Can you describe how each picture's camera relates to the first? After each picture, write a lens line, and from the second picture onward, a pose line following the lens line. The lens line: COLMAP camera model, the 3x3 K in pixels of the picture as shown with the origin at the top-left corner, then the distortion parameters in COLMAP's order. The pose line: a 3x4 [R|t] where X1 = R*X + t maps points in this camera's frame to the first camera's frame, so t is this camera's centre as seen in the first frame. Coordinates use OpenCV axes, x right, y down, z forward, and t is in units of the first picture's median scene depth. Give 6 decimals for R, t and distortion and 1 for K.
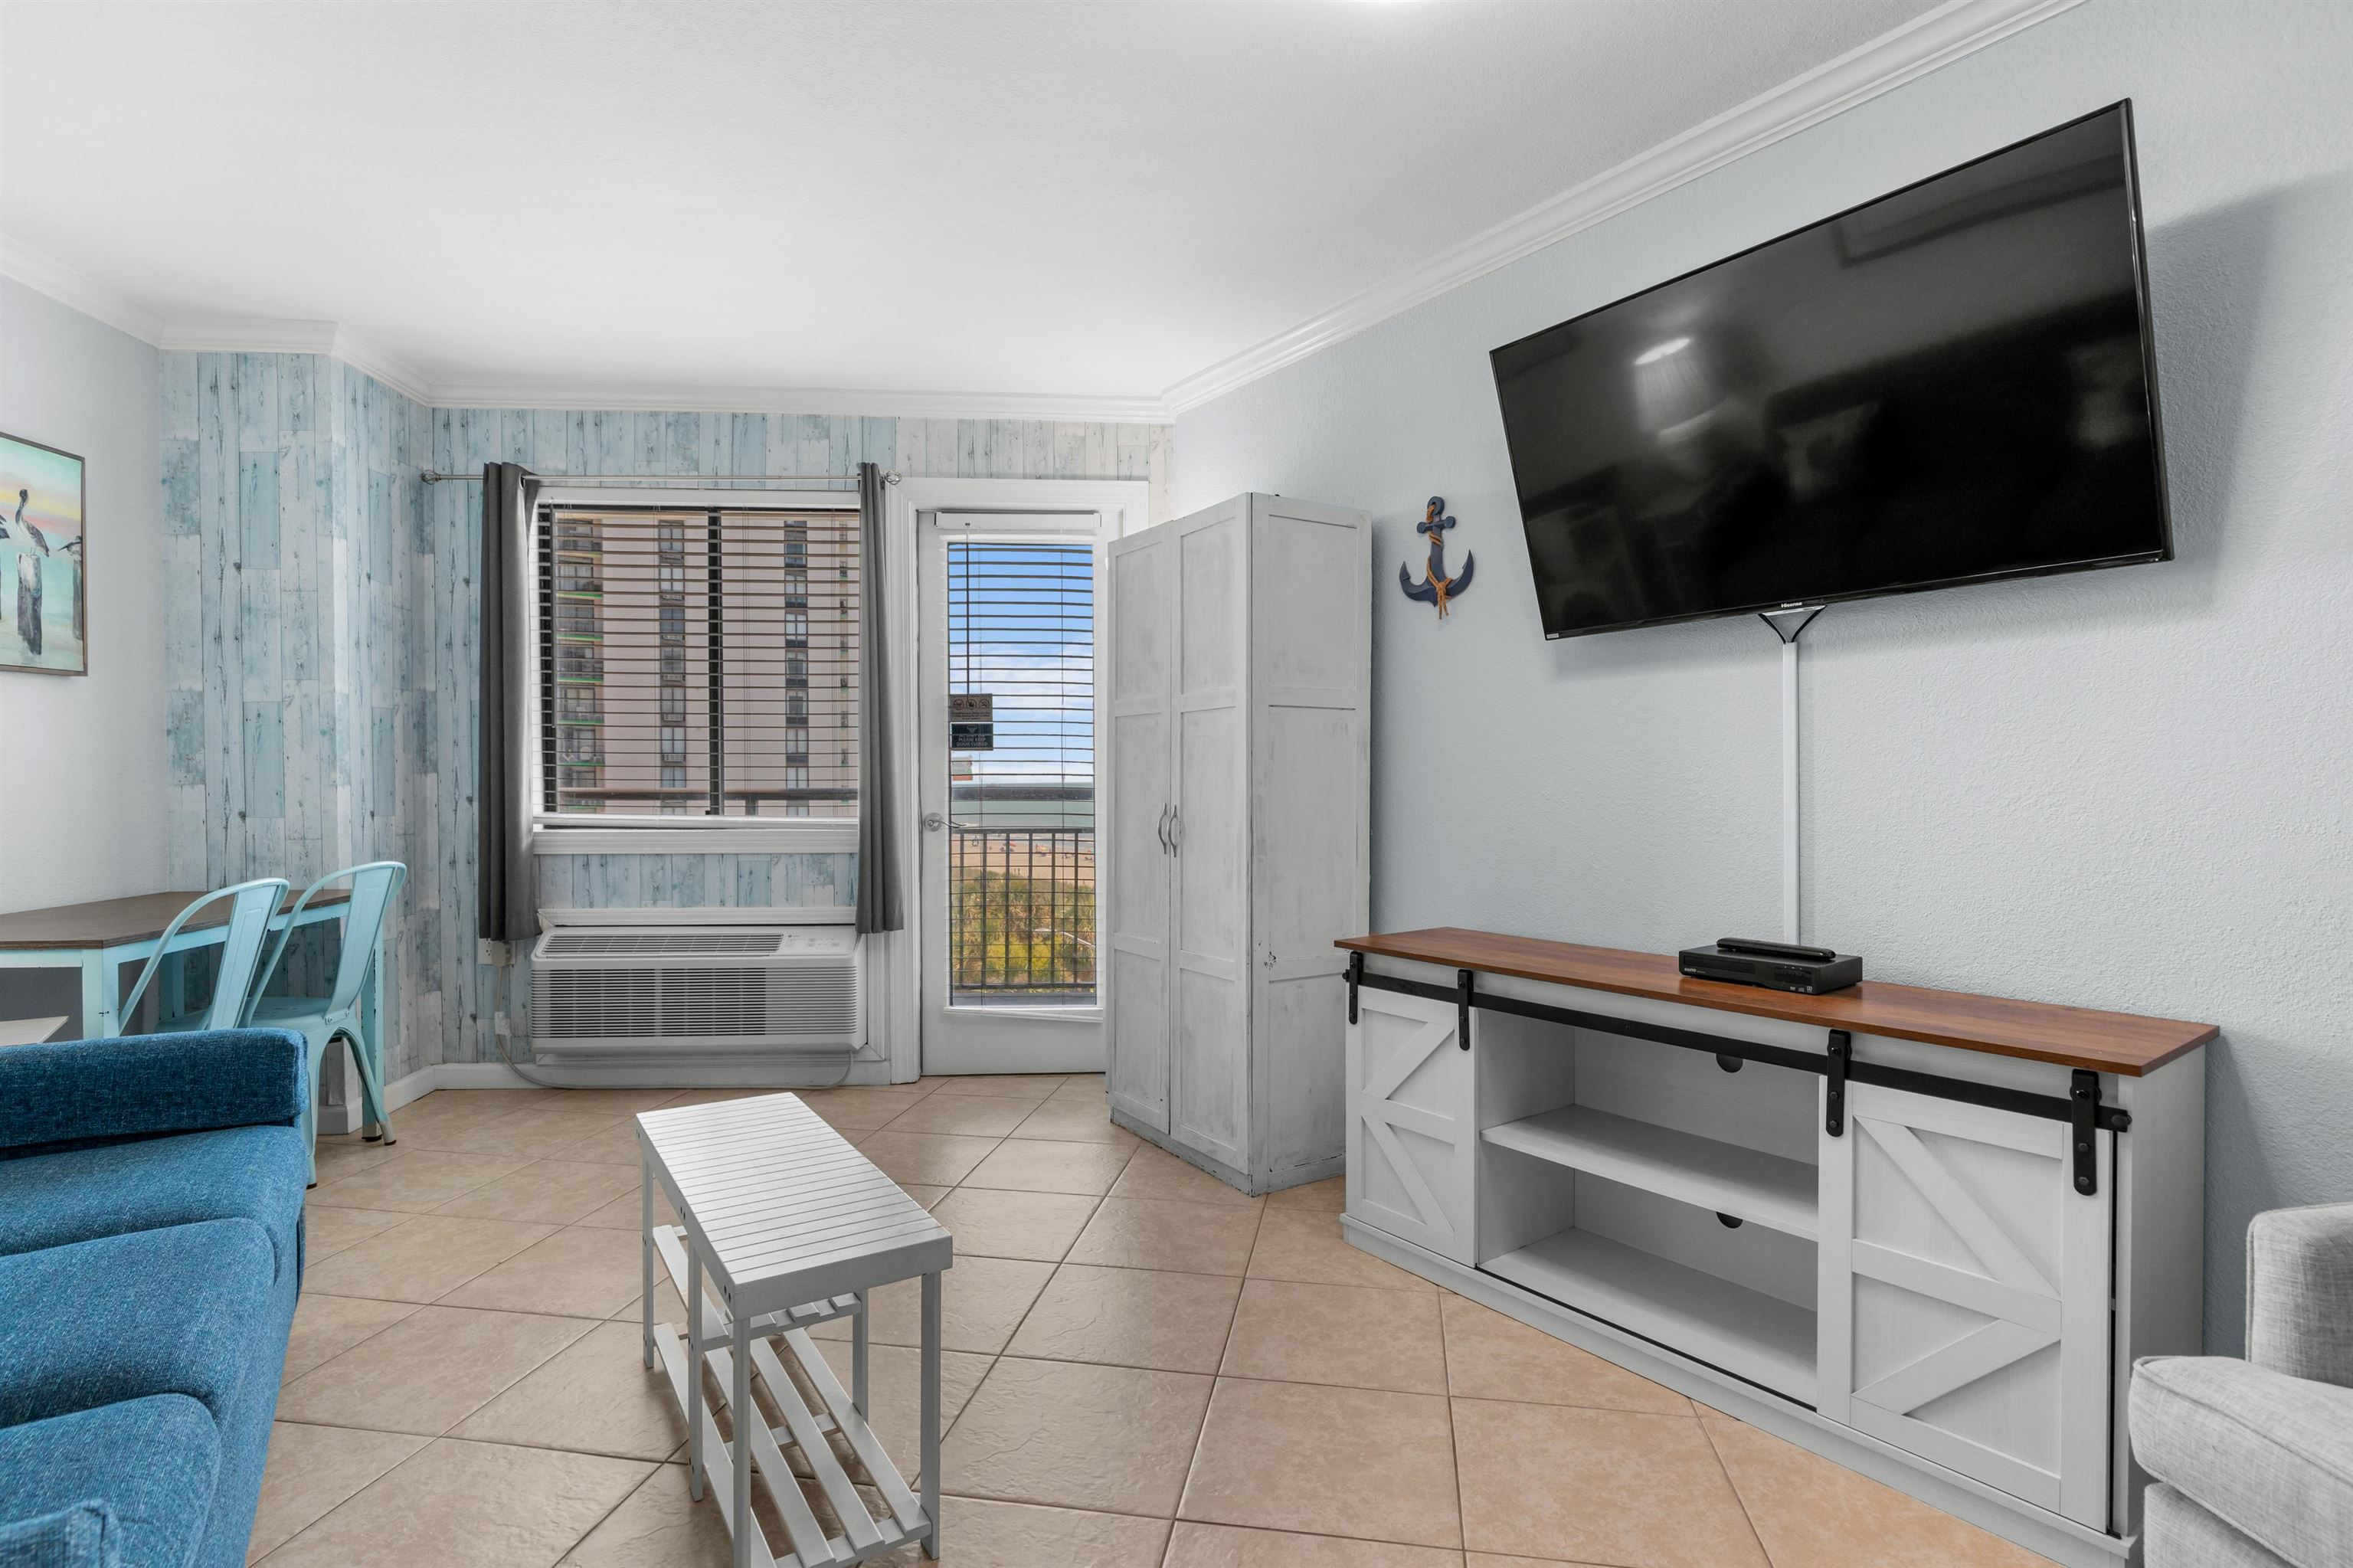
lens RADIAL K [[1158.9, 0, 1184.5], [0, 1158.9, 801.7], [0, 0, 1]] dist [0.000294, -0.000520]
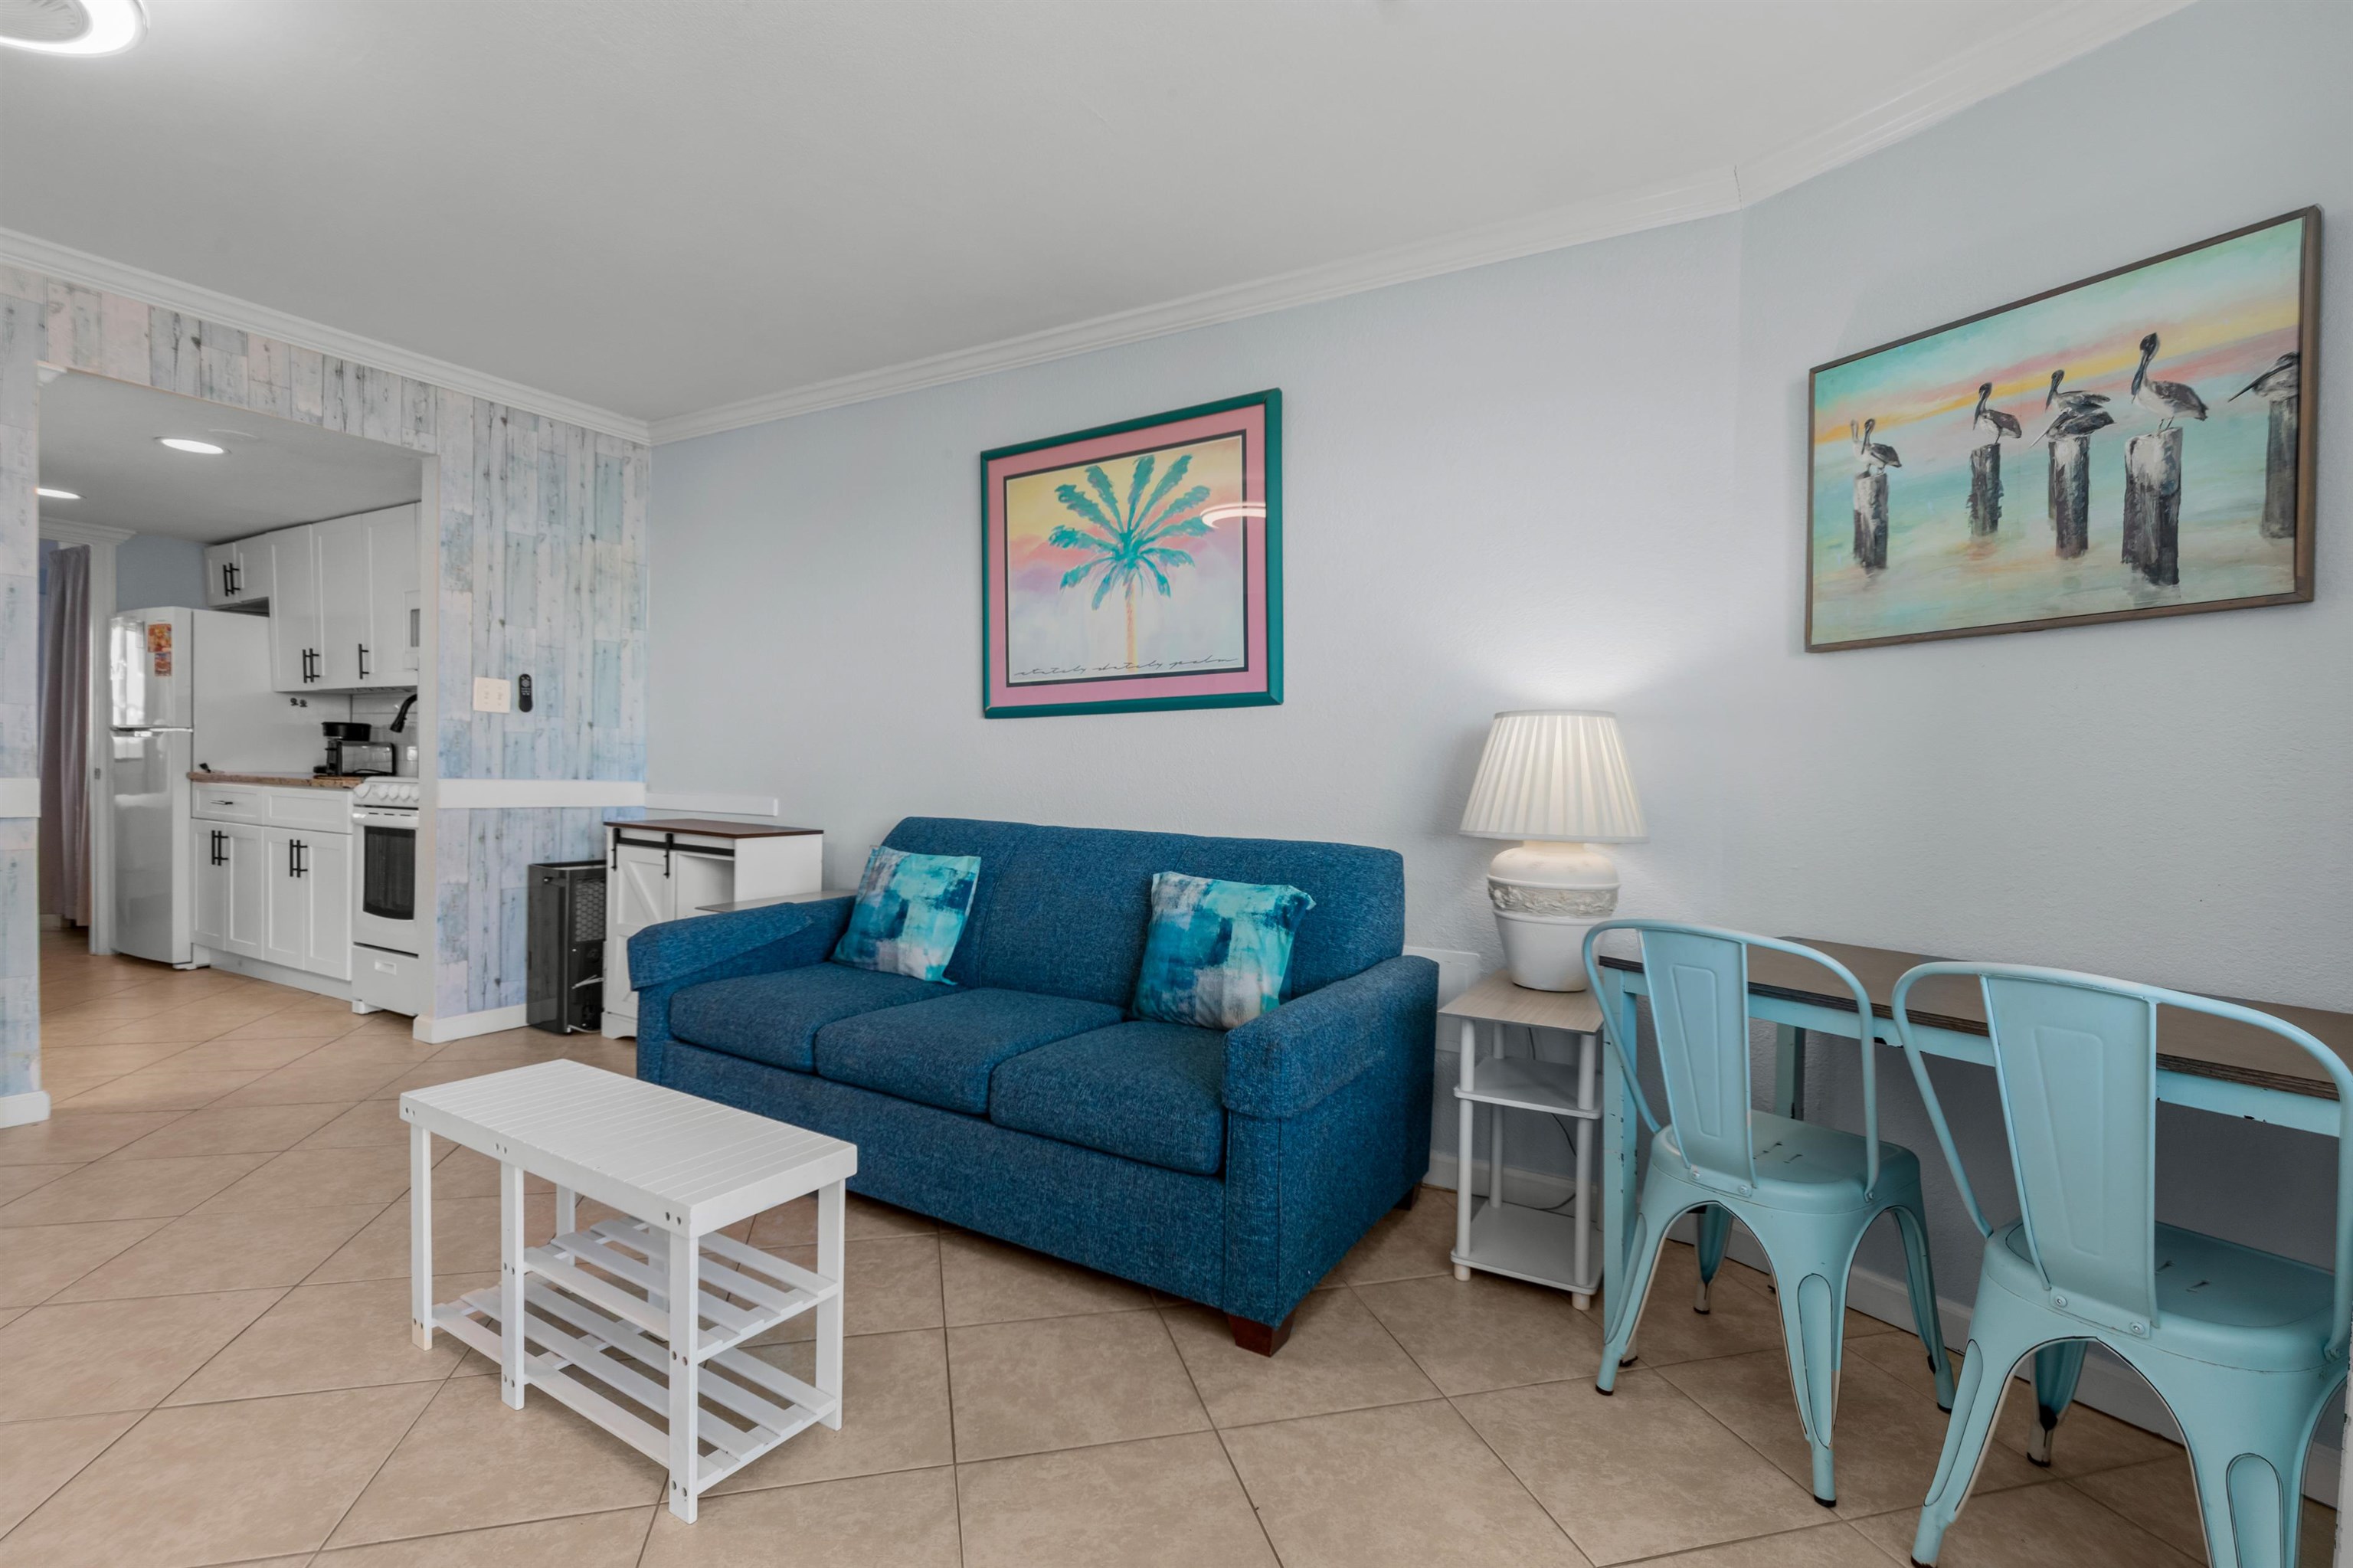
lens RADIAL K [[1096.8, 0, 1184.5], [0, 1096.8, 766.9], [0, 0, 1]] dist [0.000164, 0.000216]
pose [[-0.911268, -0.001716, -0.411811, -0.254769], [-0.013979, 0.999544, 0.026769, -0.036370], [0.411577, 0.030151, -0.910876, 1.337204]]
